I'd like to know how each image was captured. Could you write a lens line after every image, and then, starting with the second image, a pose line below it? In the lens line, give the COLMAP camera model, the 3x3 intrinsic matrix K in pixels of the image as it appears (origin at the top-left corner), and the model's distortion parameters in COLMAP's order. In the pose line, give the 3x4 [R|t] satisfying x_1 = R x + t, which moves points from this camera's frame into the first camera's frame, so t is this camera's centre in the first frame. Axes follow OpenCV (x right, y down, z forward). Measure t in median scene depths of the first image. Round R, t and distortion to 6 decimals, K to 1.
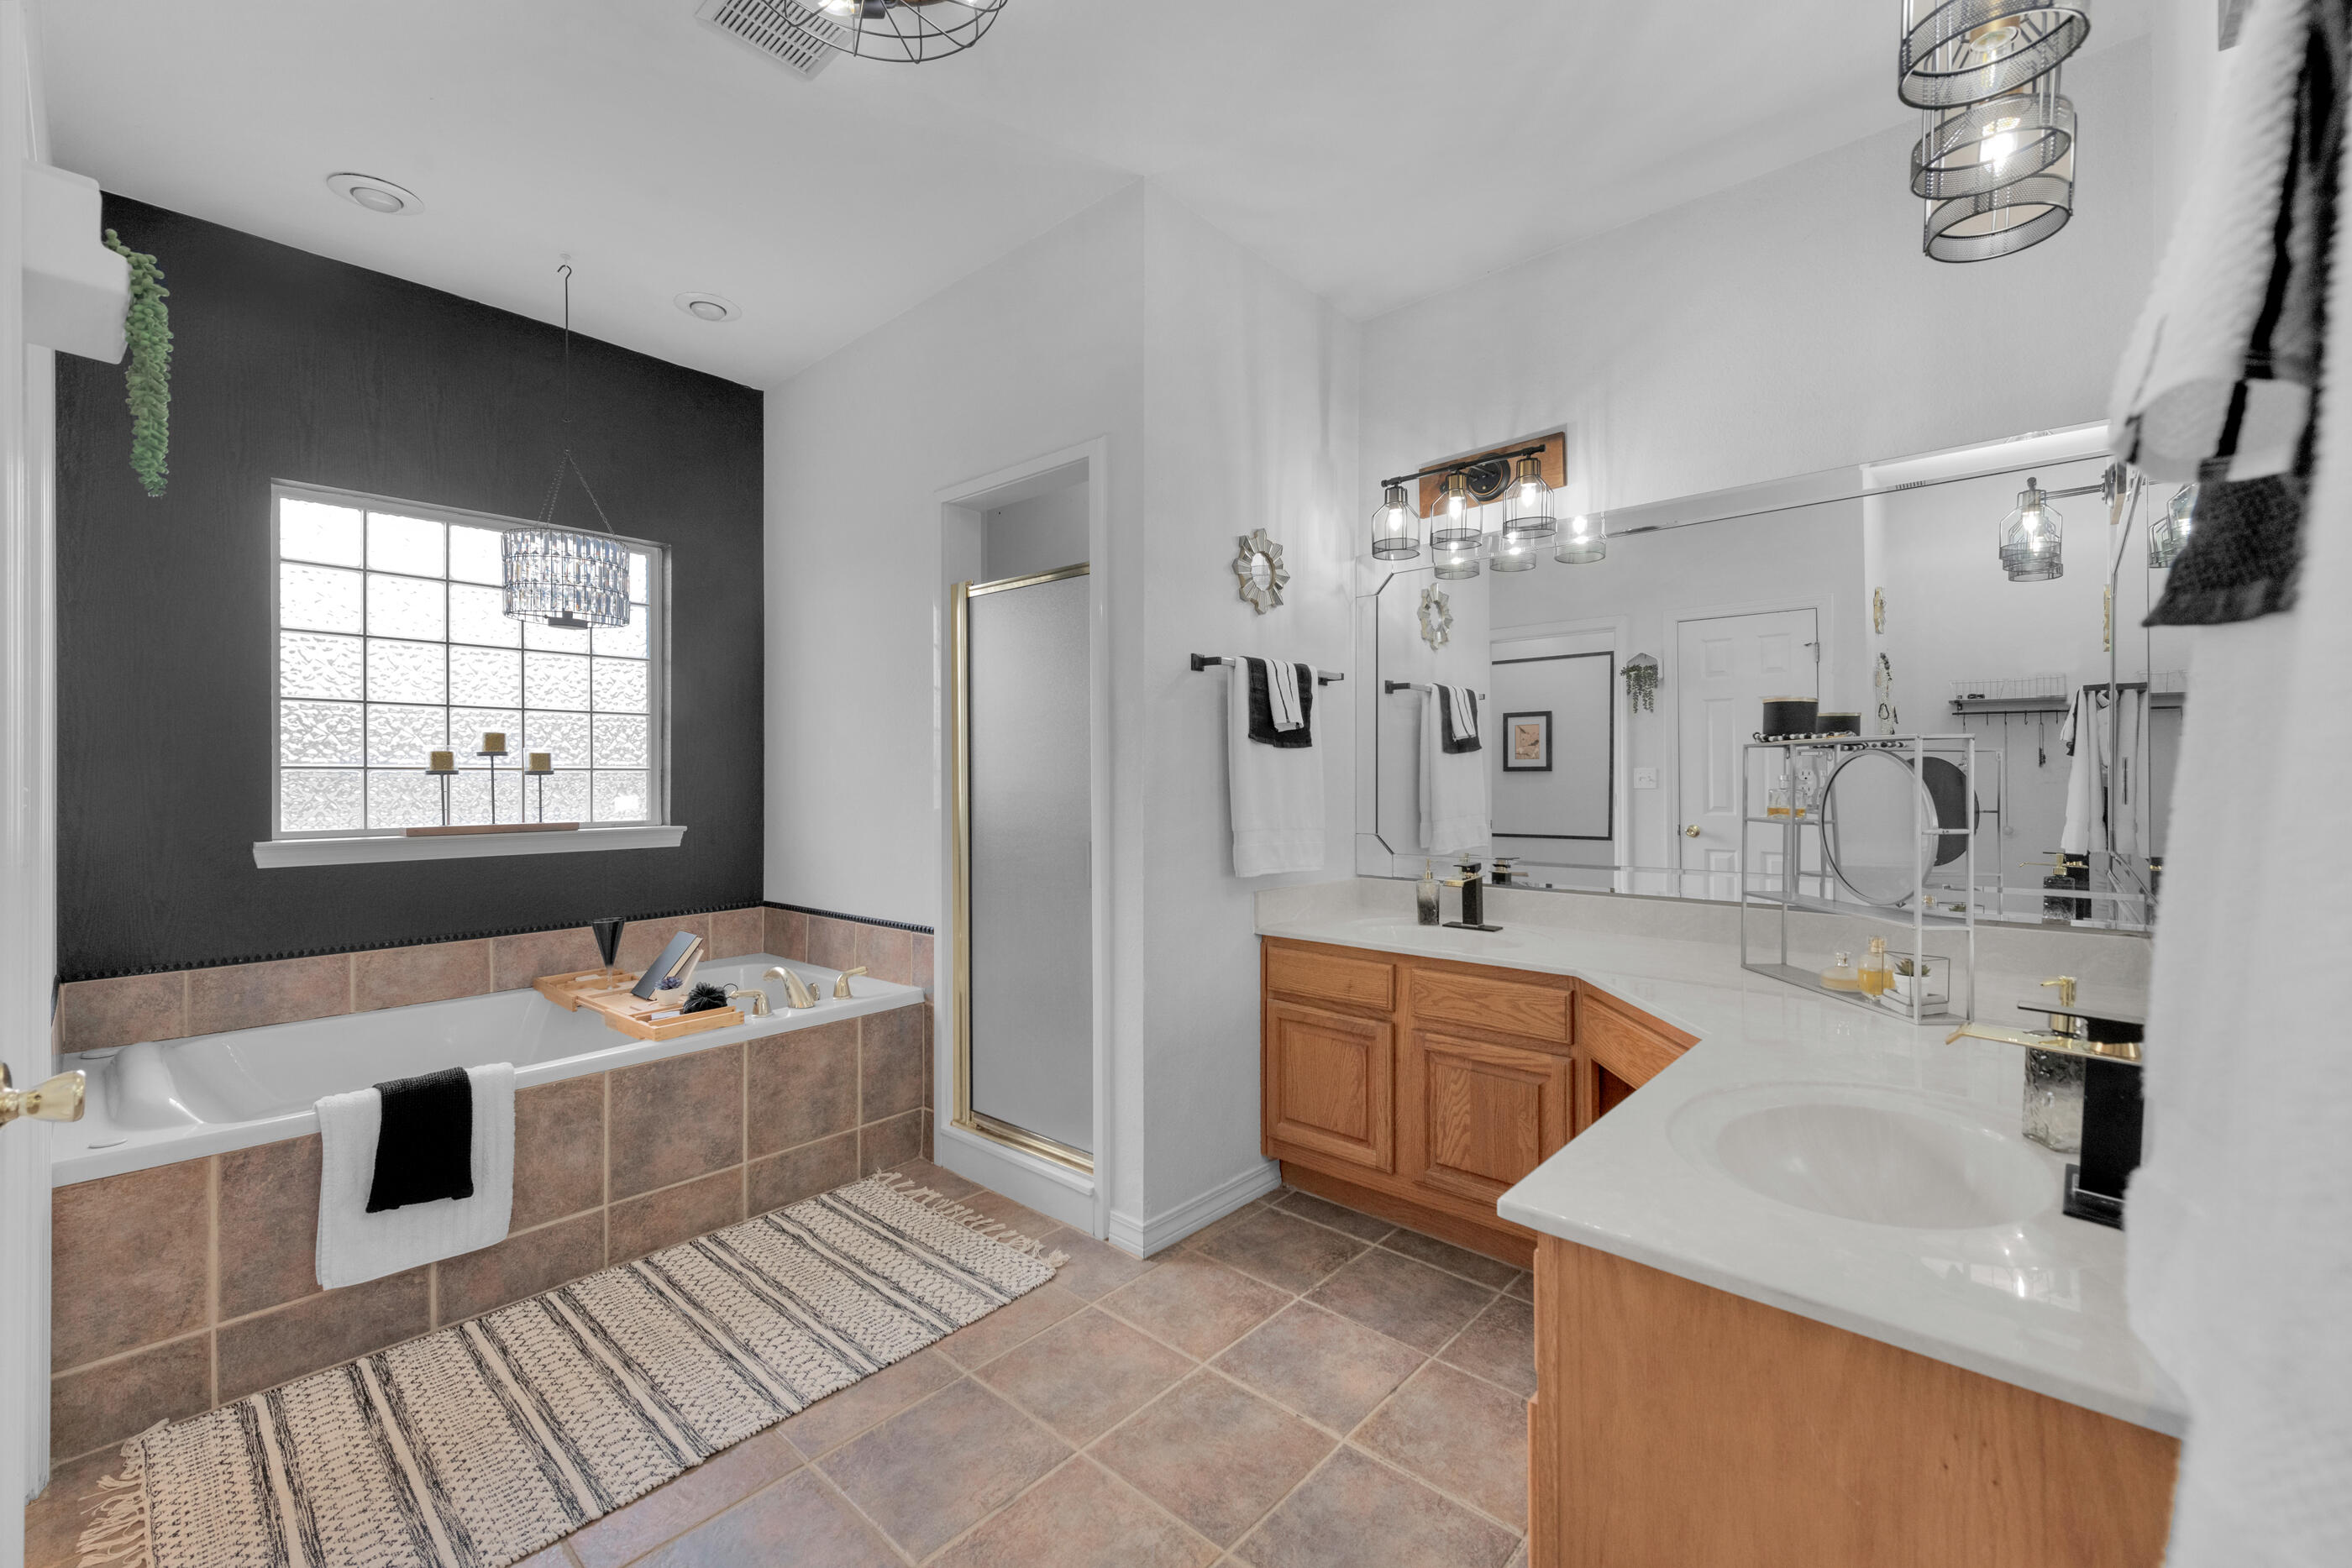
lens RADIAL K [[944.2, 0, 1176.0], [0, 944.2, 784.0], [0, 0, 1]] dist [-0.000415, 0.000004]
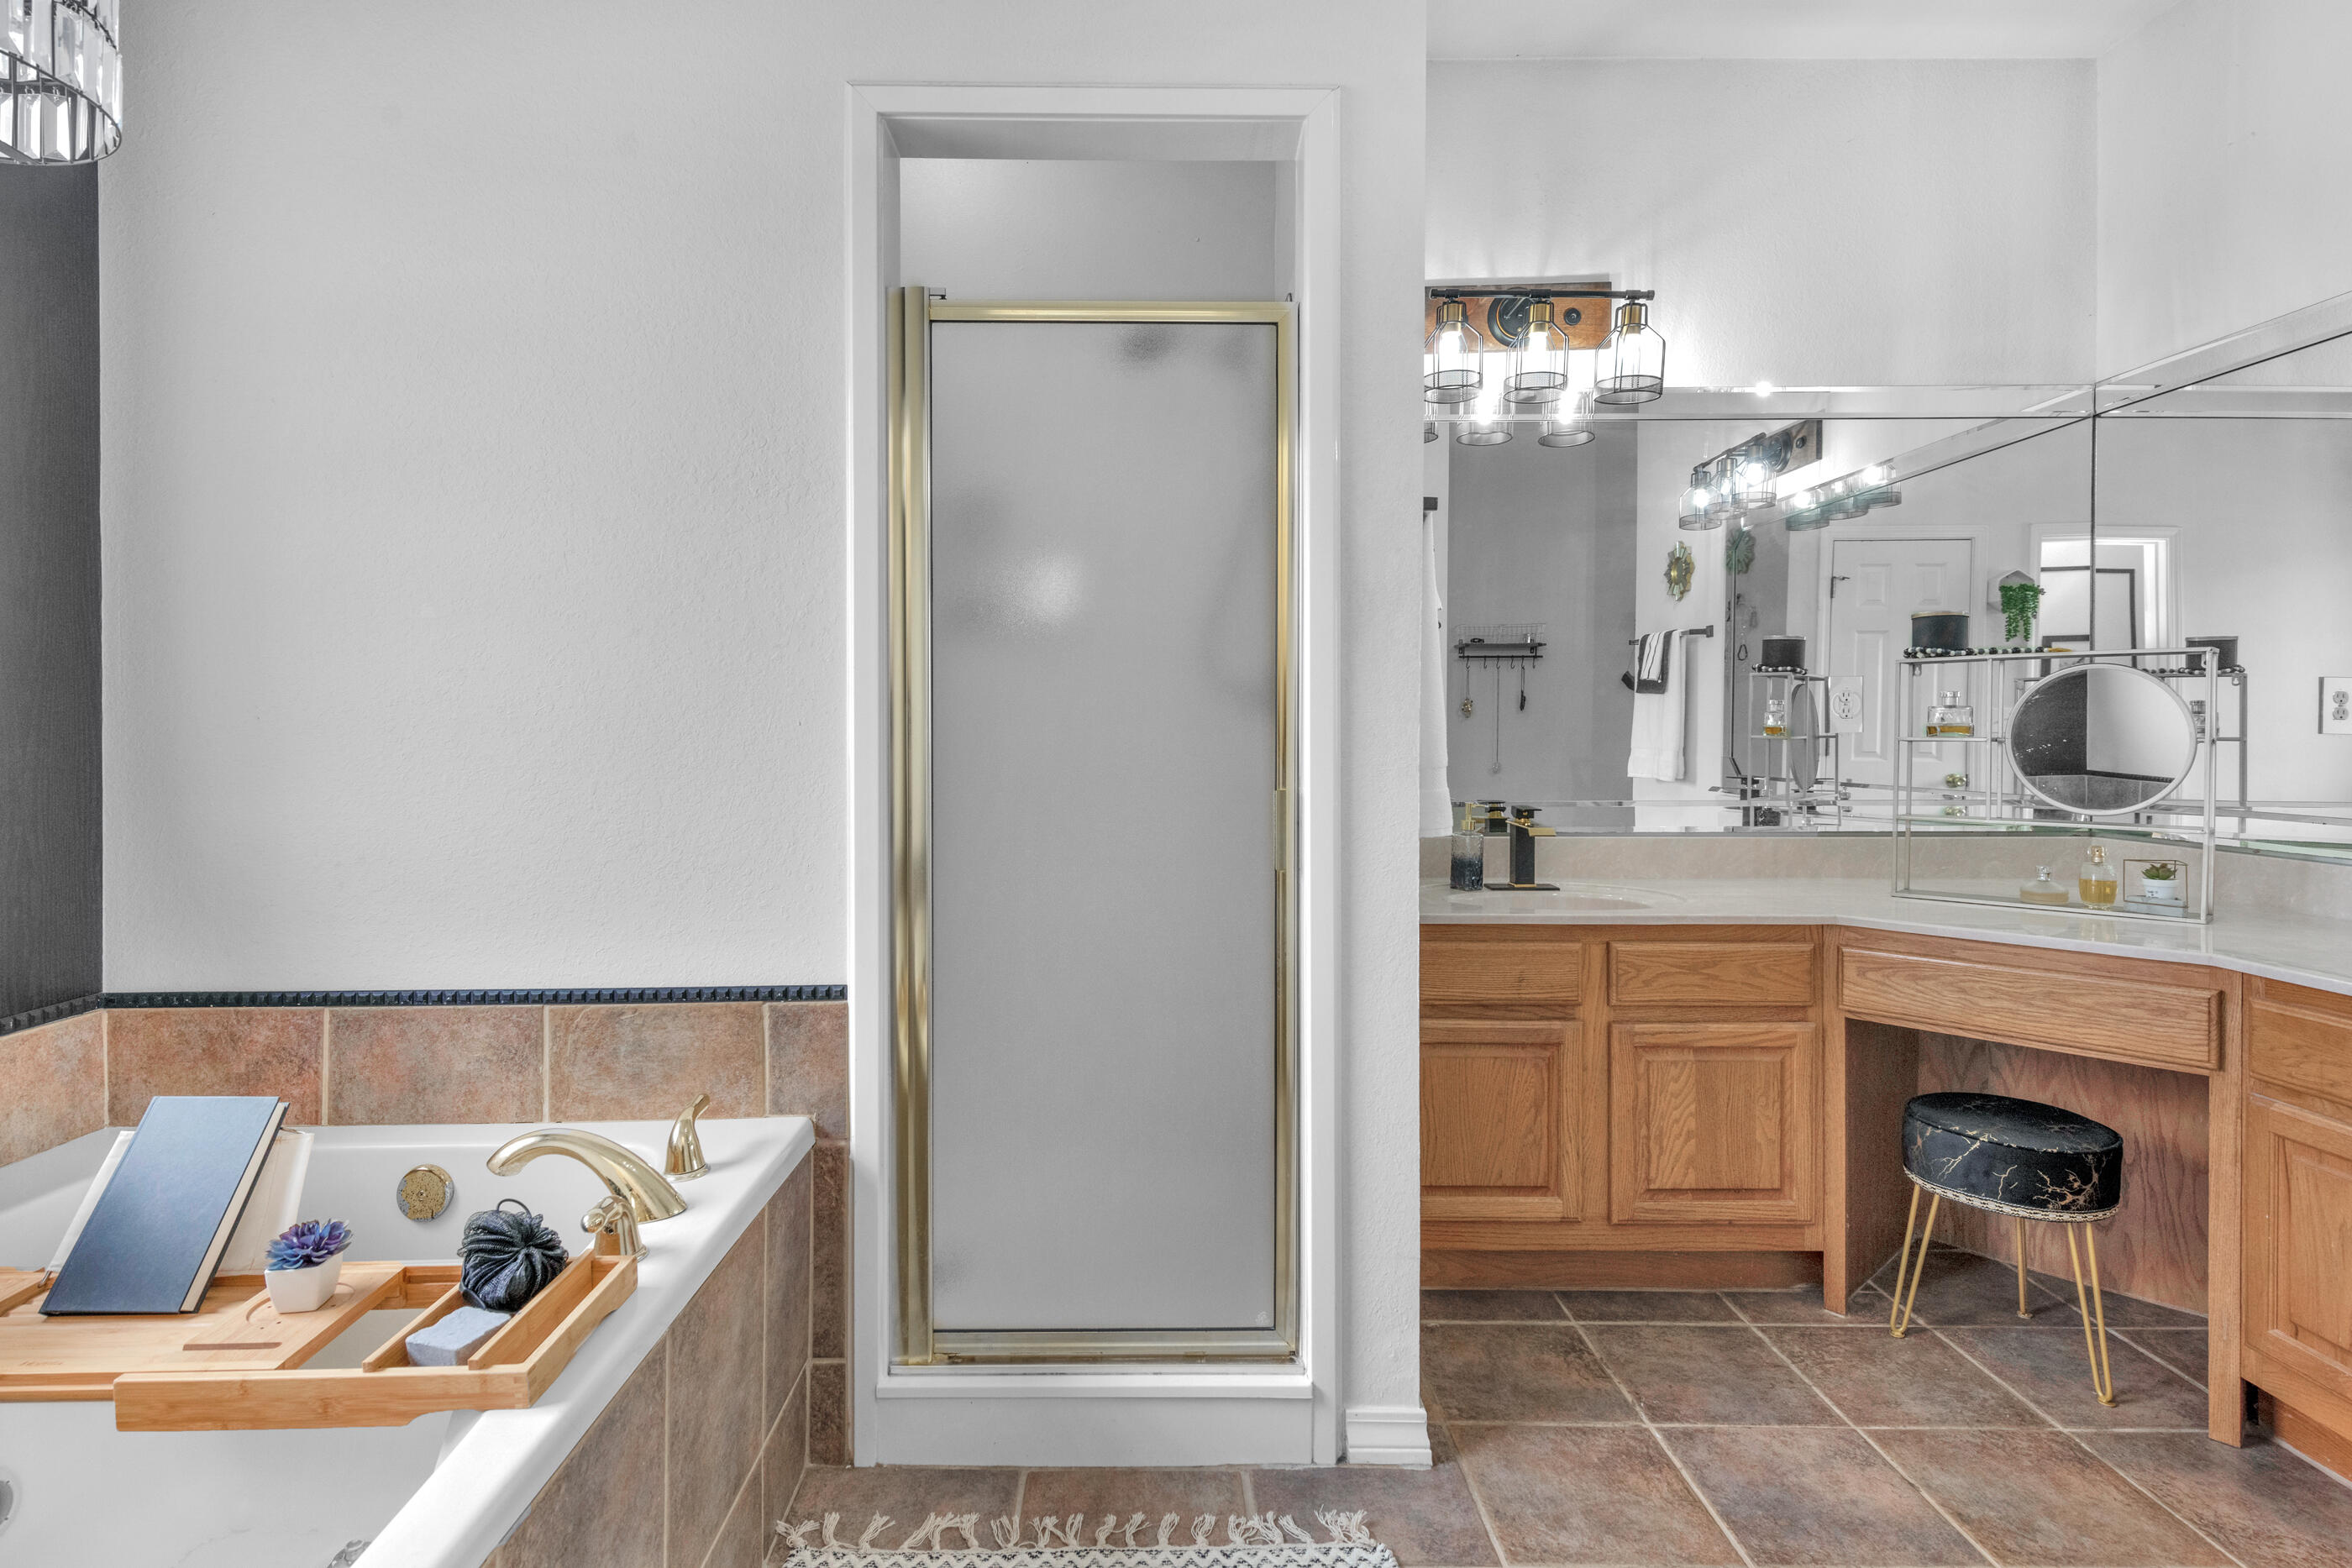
lens RADIAL K [[1199.2, 0, 1170.0], [0, 1199.2, 751.1], [0, 0, 1]] dist [0.002385, 0.000354]
pose [[0.752664, -0.010136, 0.658327, -0.620143], [0.002908, 0.999923, 0.012071, 0.027672], [-0.658398, -0.007171, 0.752636, 0.488467]]
